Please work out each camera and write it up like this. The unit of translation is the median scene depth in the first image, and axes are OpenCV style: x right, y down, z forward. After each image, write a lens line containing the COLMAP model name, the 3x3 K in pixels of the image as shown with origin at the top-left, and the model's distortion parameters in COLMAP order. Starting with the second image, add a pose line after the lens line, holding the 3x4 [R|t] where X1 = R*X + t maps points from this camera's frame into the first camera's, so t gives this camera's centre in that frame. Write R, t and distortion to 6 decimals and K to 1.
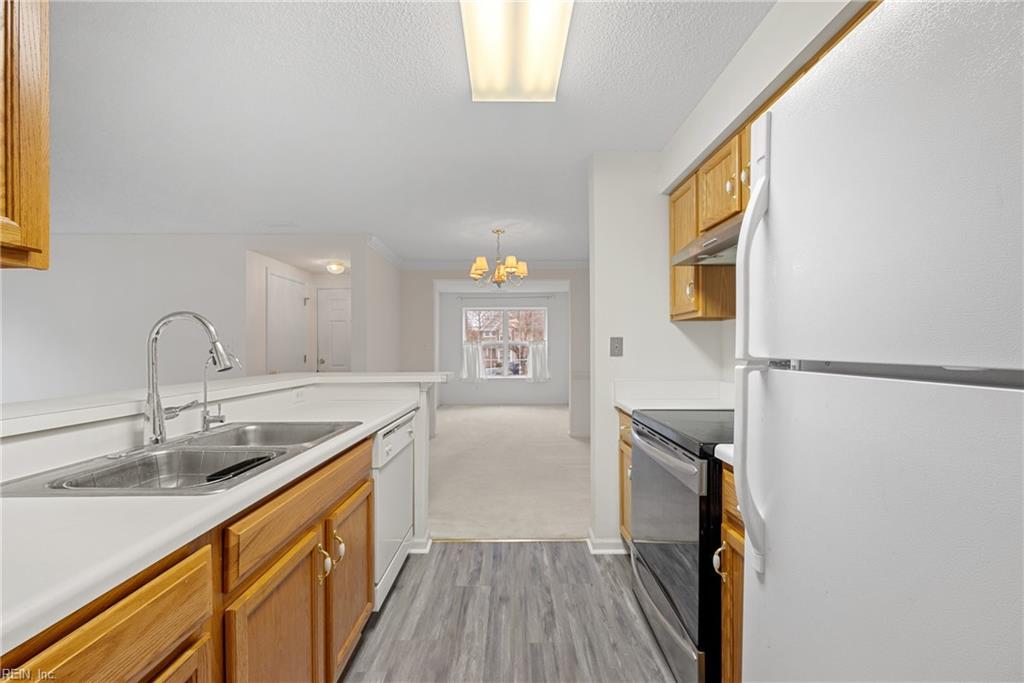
lens RADIAL K [[398.1, 0, 513.7], [0, 398.1, 347.0], [0, 0, 1]] dist [-0.000440, -0.000034]
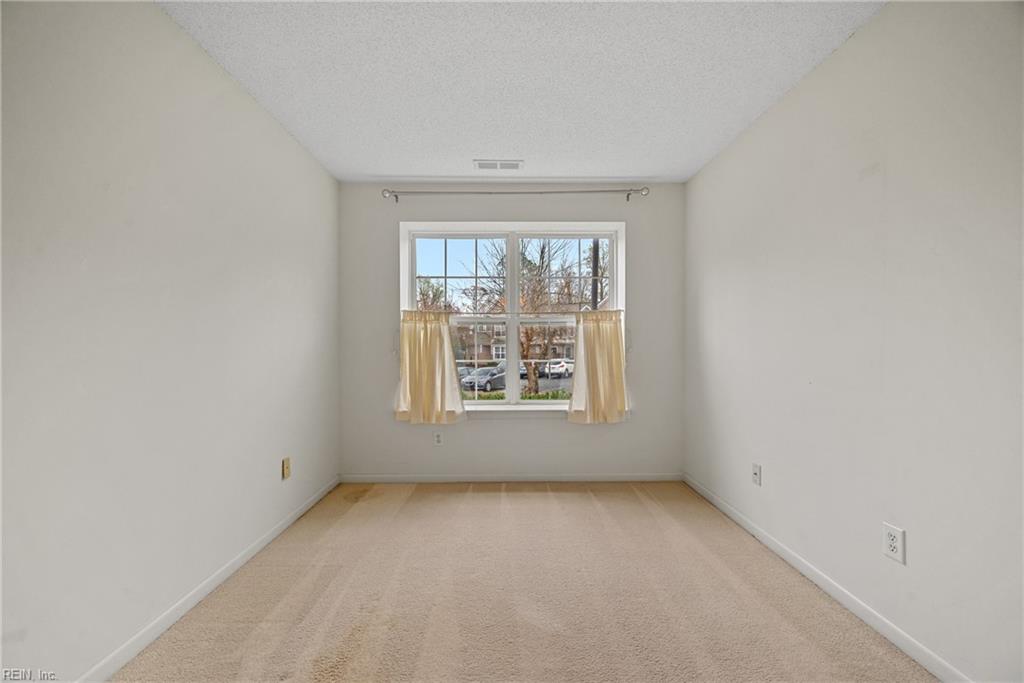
lens RADIAL K [[398.1, 0, 513.7], [0, 398.1, 347.0], [0, 0, 1]] dist [-0.000440, -0.000034]
pose [[0.999908, 0.003670, 0.013046, -0.025692], [-0.003725, 0.999984, 0.004207, 0.017000], [-0.013030, -0.004255, 0.999906, 0.623783]]
